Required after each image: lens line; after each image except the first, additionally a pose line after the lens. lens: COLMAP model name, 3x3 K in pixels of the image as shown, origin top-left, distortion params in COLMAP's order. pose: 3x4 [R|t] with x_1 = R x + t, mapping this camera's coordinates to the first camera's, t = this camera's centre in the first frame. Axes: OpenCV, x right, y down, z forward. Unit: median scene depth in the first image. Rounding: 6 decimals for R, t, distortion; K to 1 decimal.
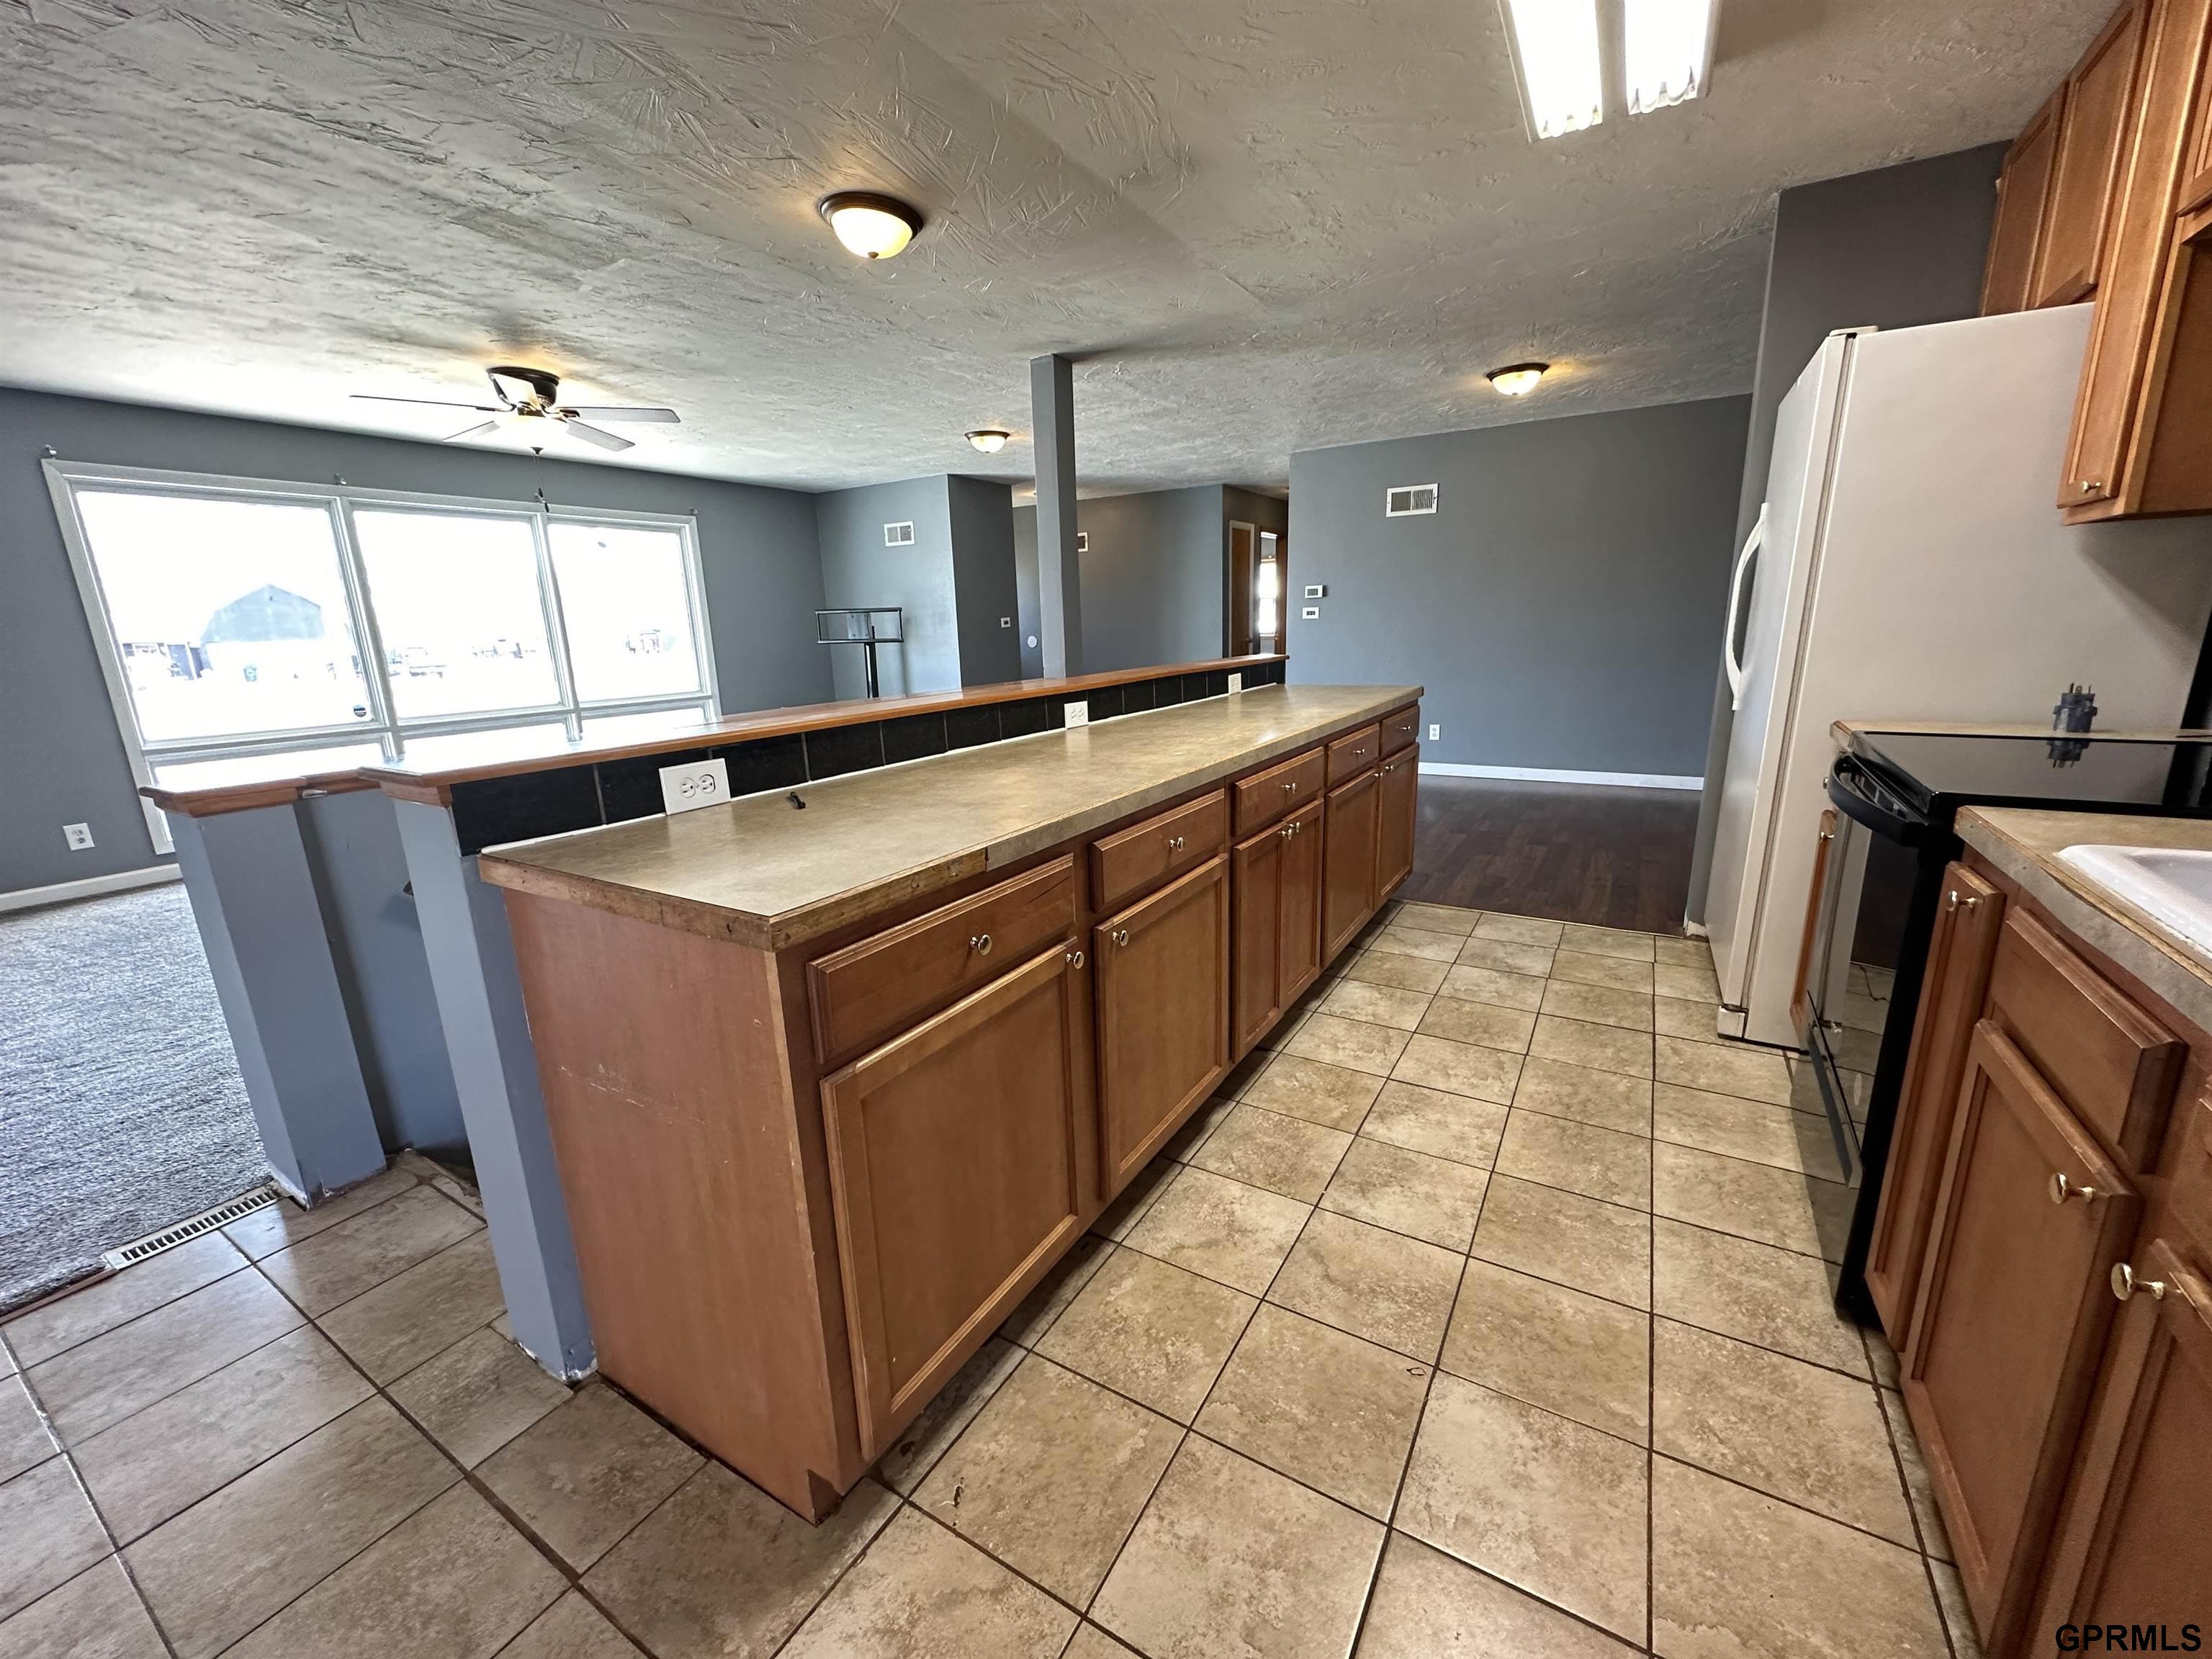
lens RADIAL K [[881.6, 0, 1105.2], [0, 881.6, 832.0], [0, 0, 1]] dist [-0.001632, 0.001012]
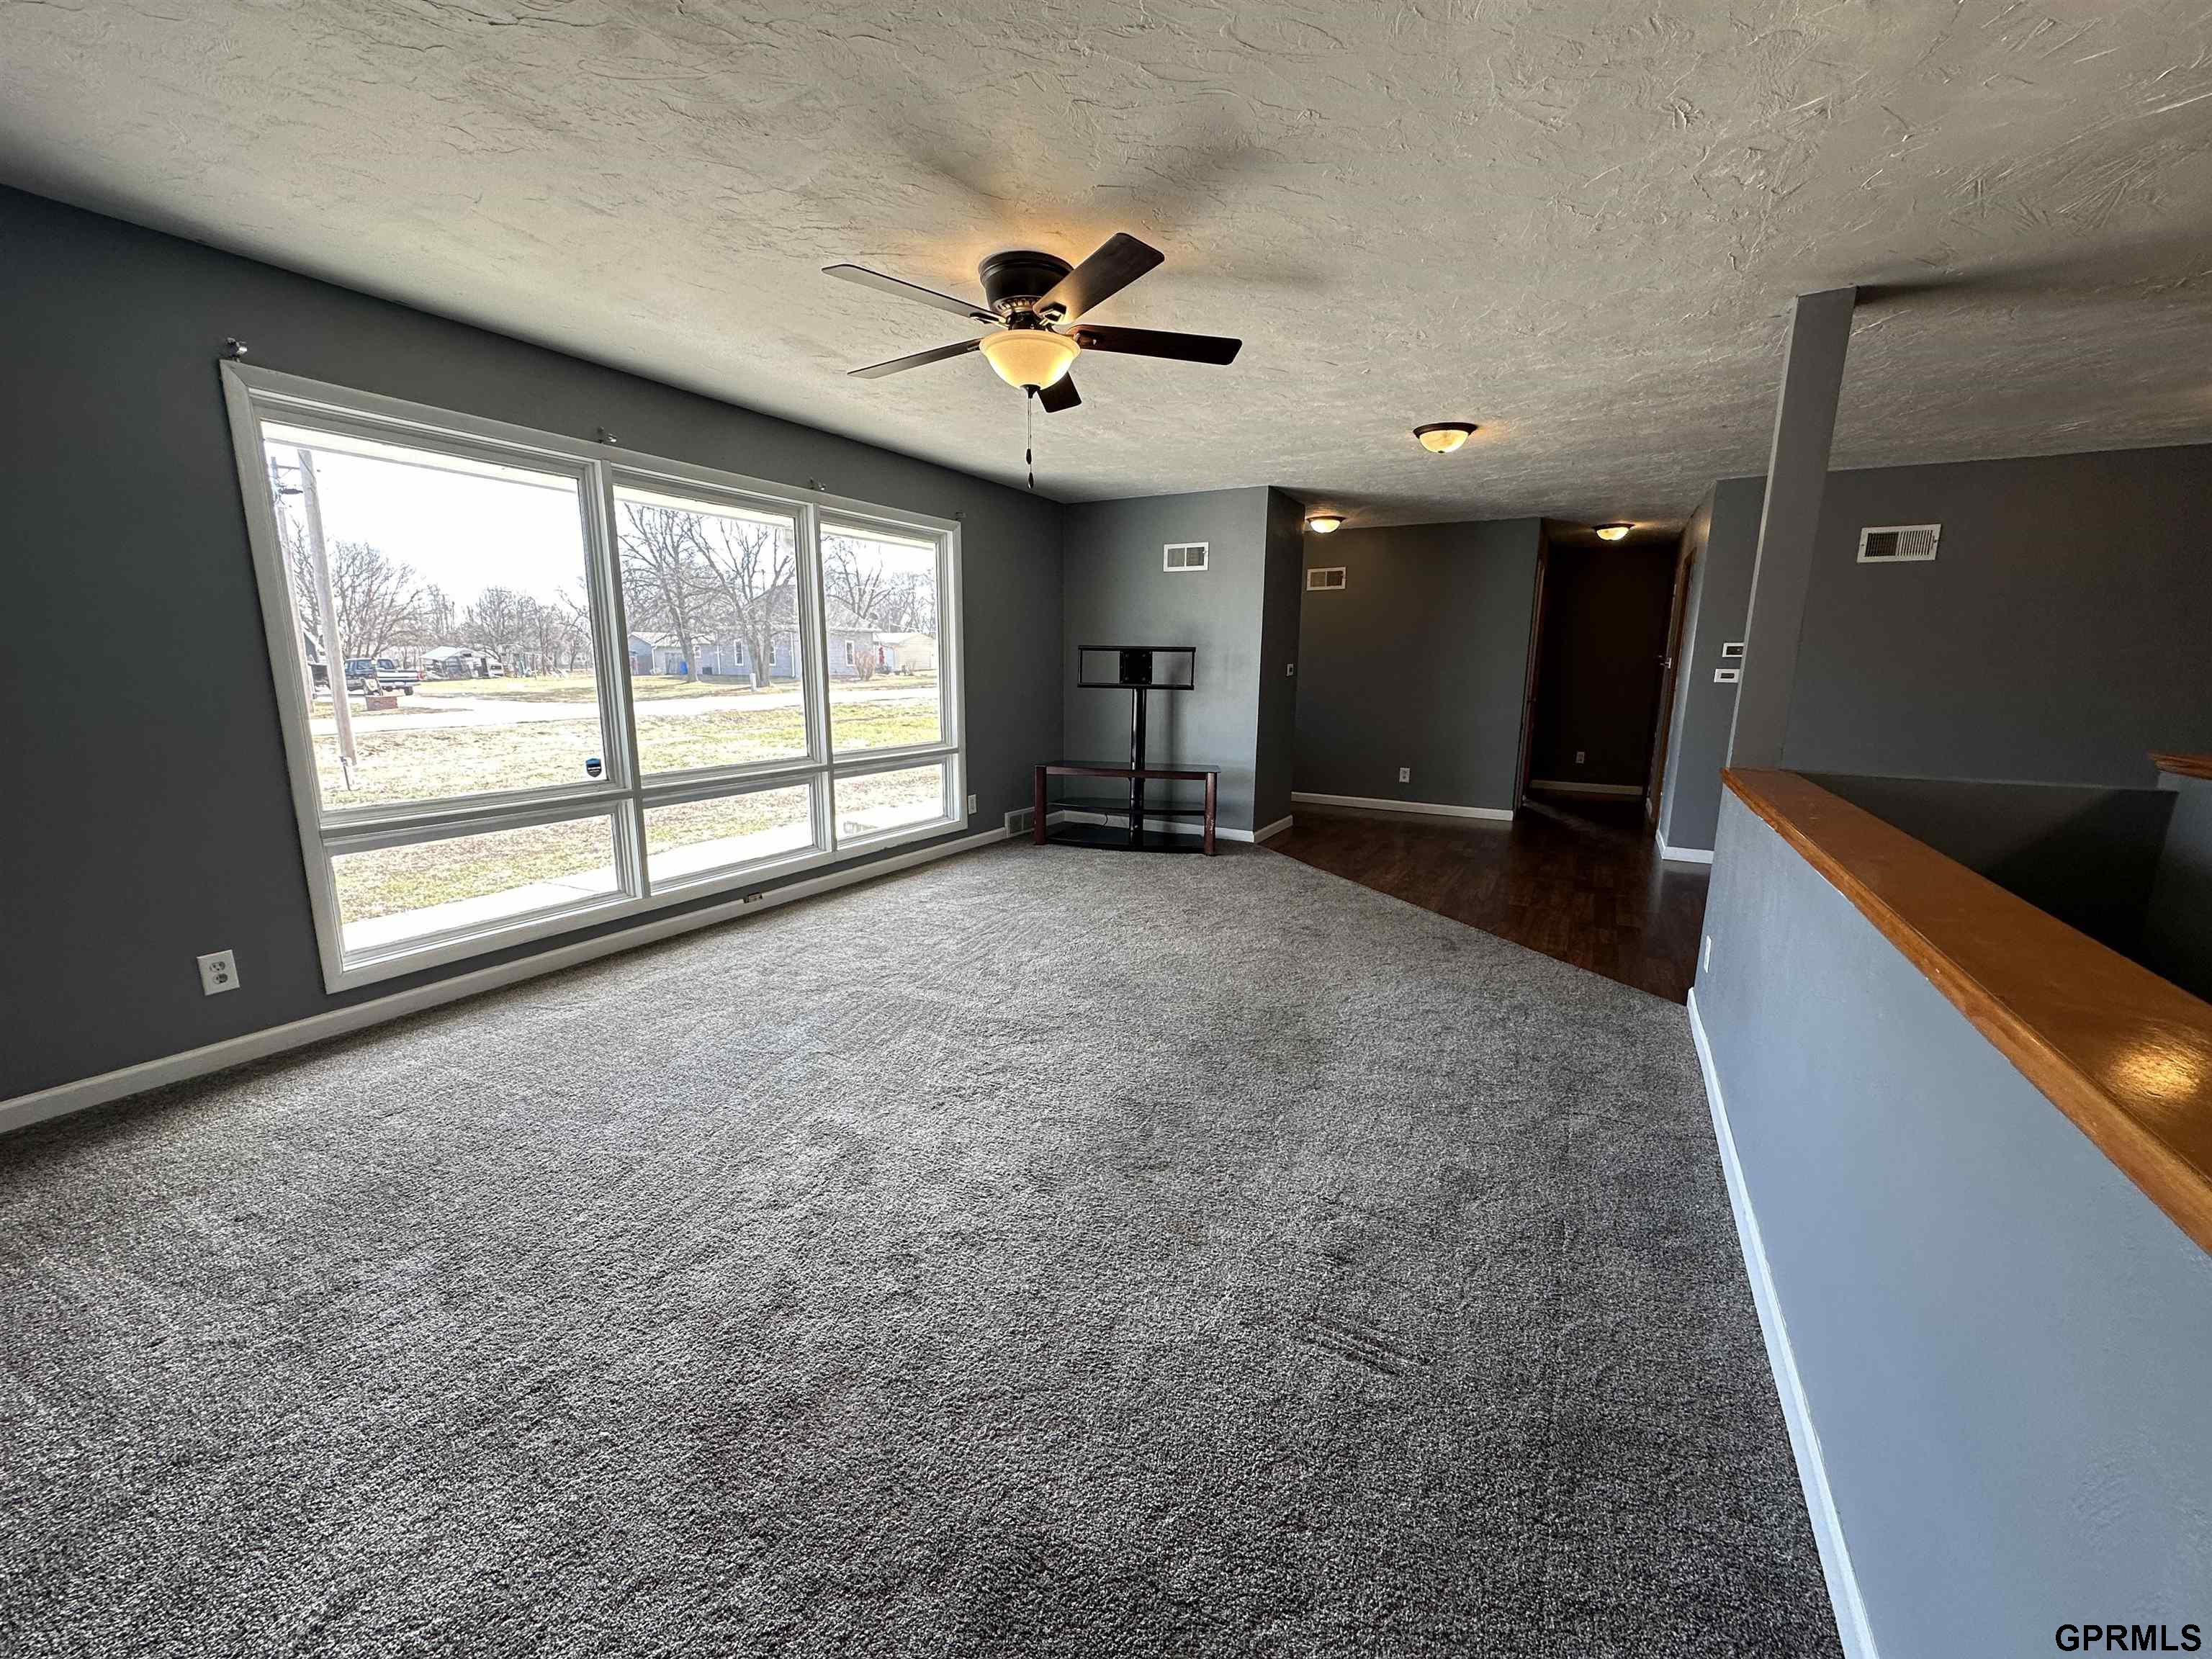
lens RADIAL K [[881.6, 0, 1101.3], [0, 881.6, 828.3], [0, 0, 1]] dist [-0.001632, 0.001012]
pose [[0.998321, 0.031327, 0.048712, -0.811863], [-0.028976, 0.998415, -0.048240, -0.114082], [-0.050146, 0.046747, 0.997647, 0.492151]]
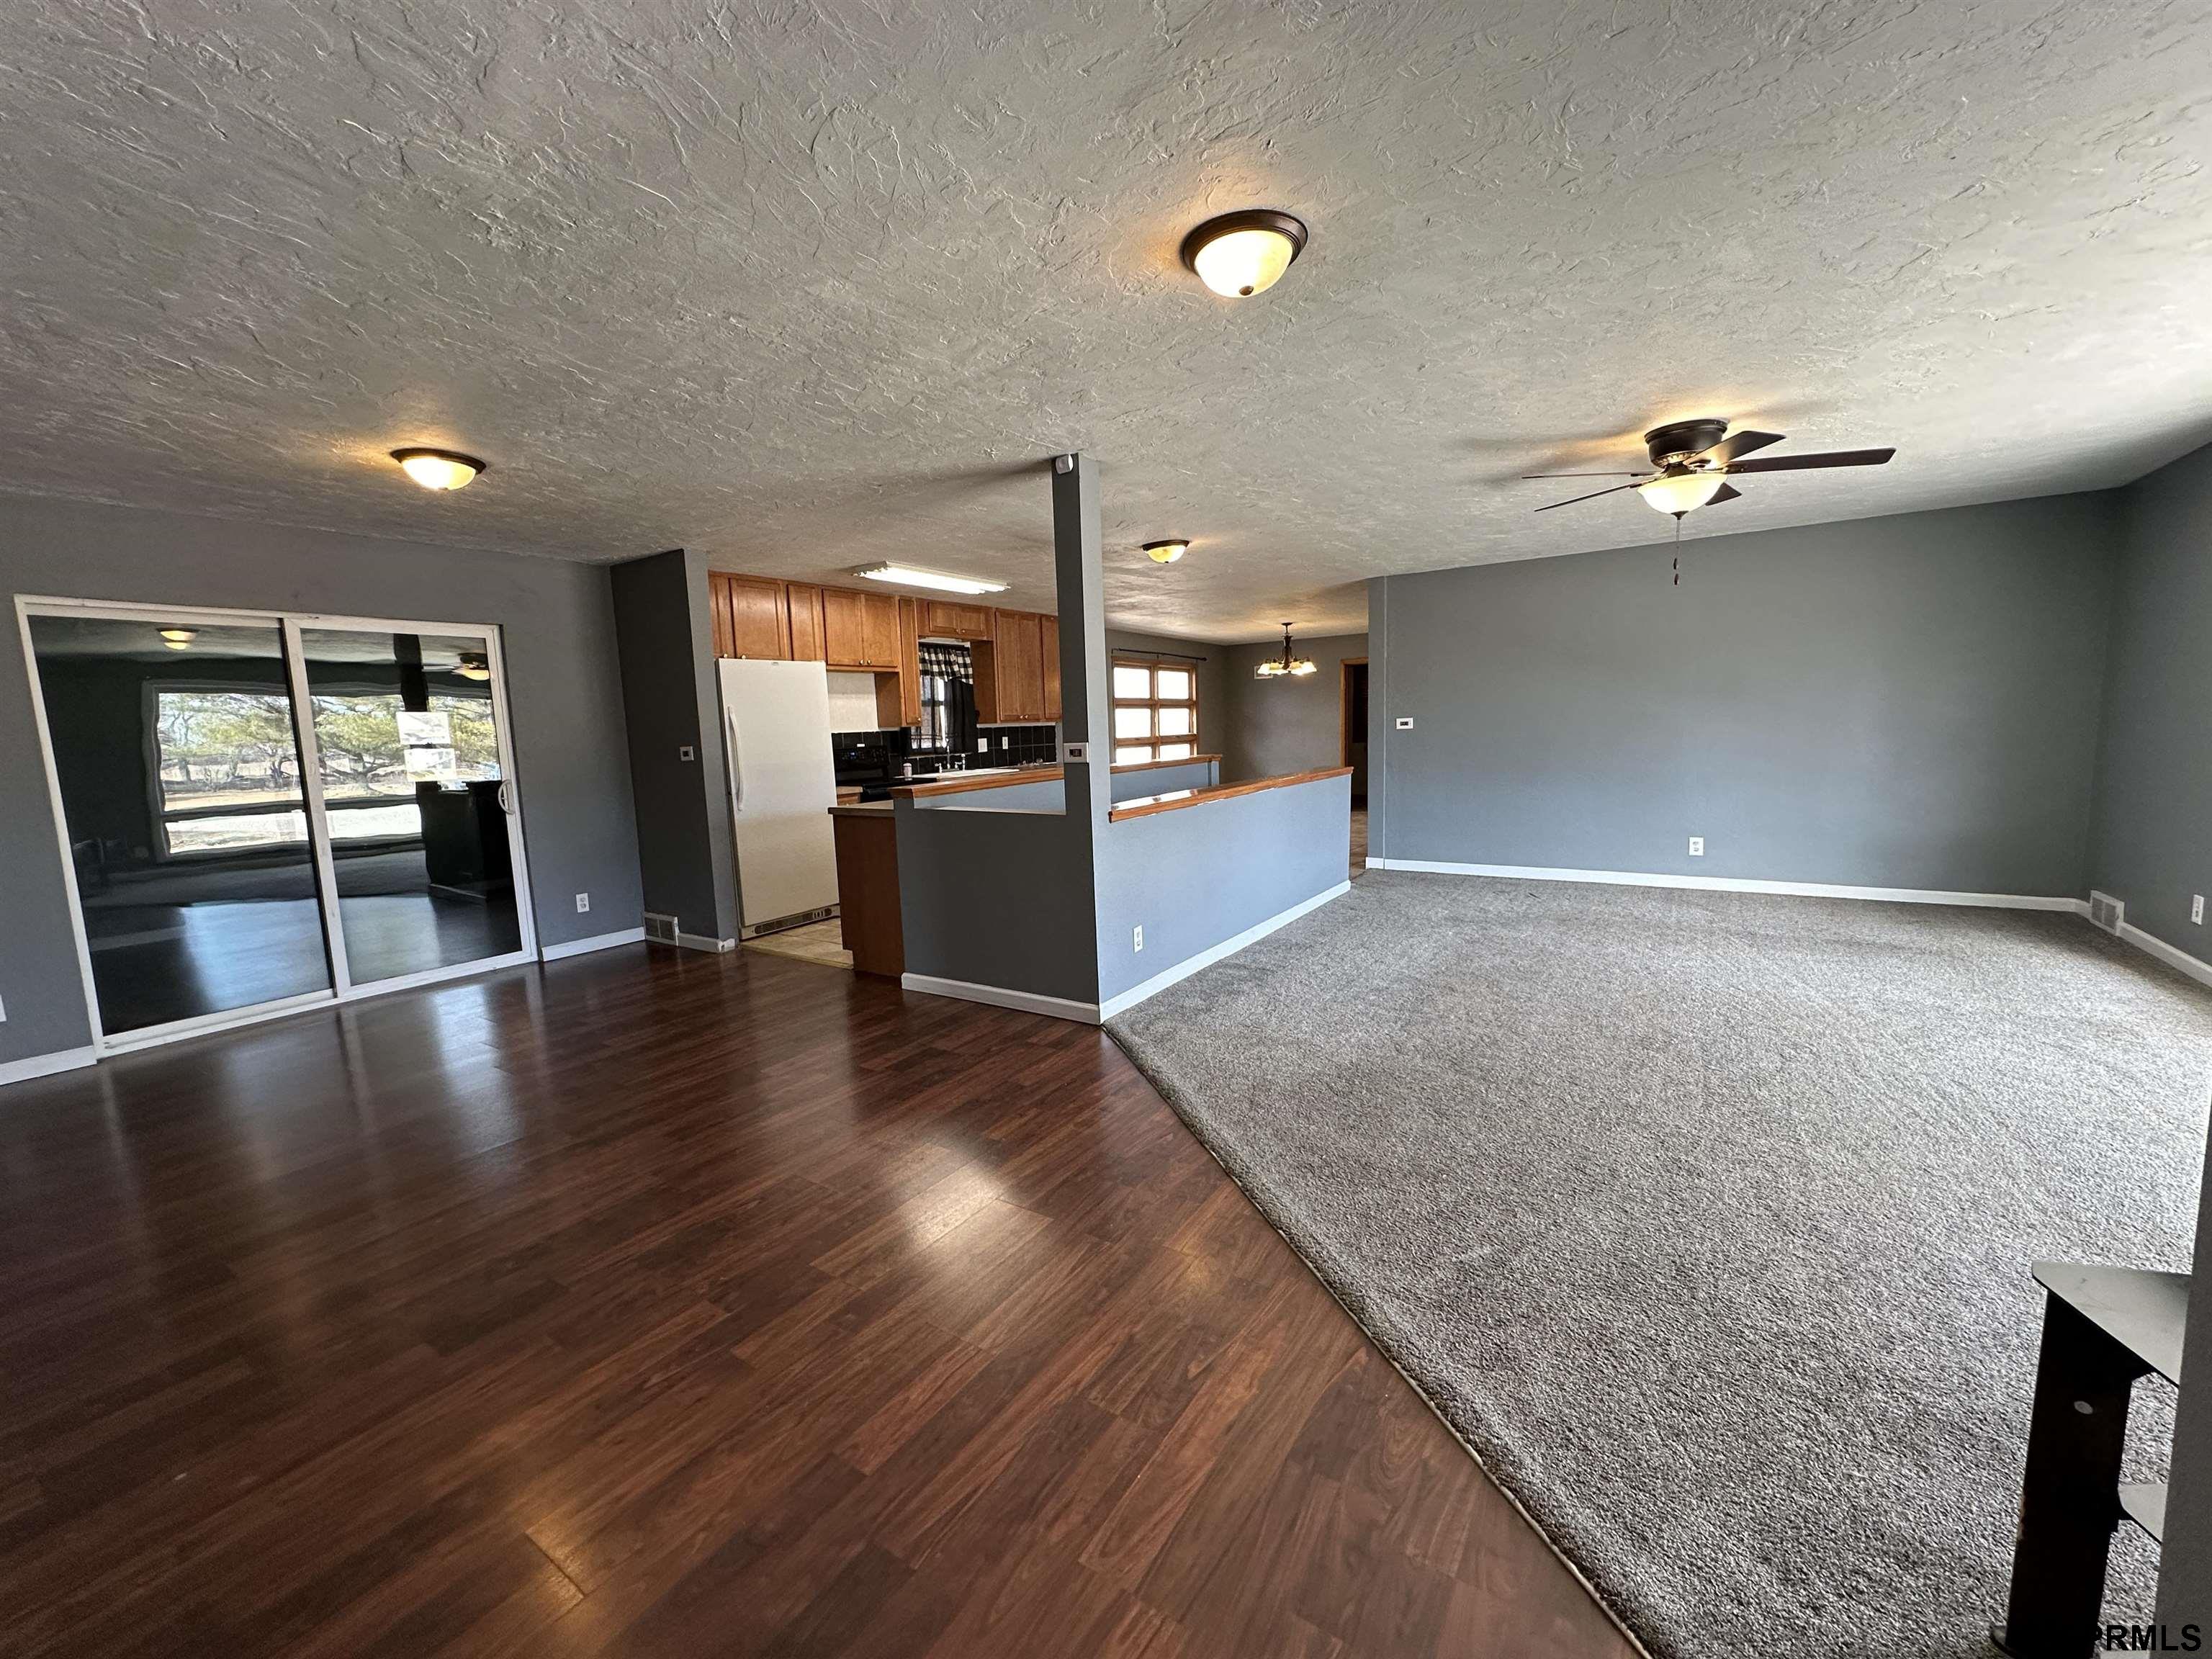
lens RADIAL K [[881.6, 0, 1102.3], [0, 881.6, 831.9], [0, 0, 1]] dist [-0.001632, 0.001012]
pose [[-0.996900, 0.059956, 0.050945, -0.143793], [0.074028, 0.934089, 0.349282, -0.640586], [-0.026646, 0.351970, -0.935632, 2.540844]]
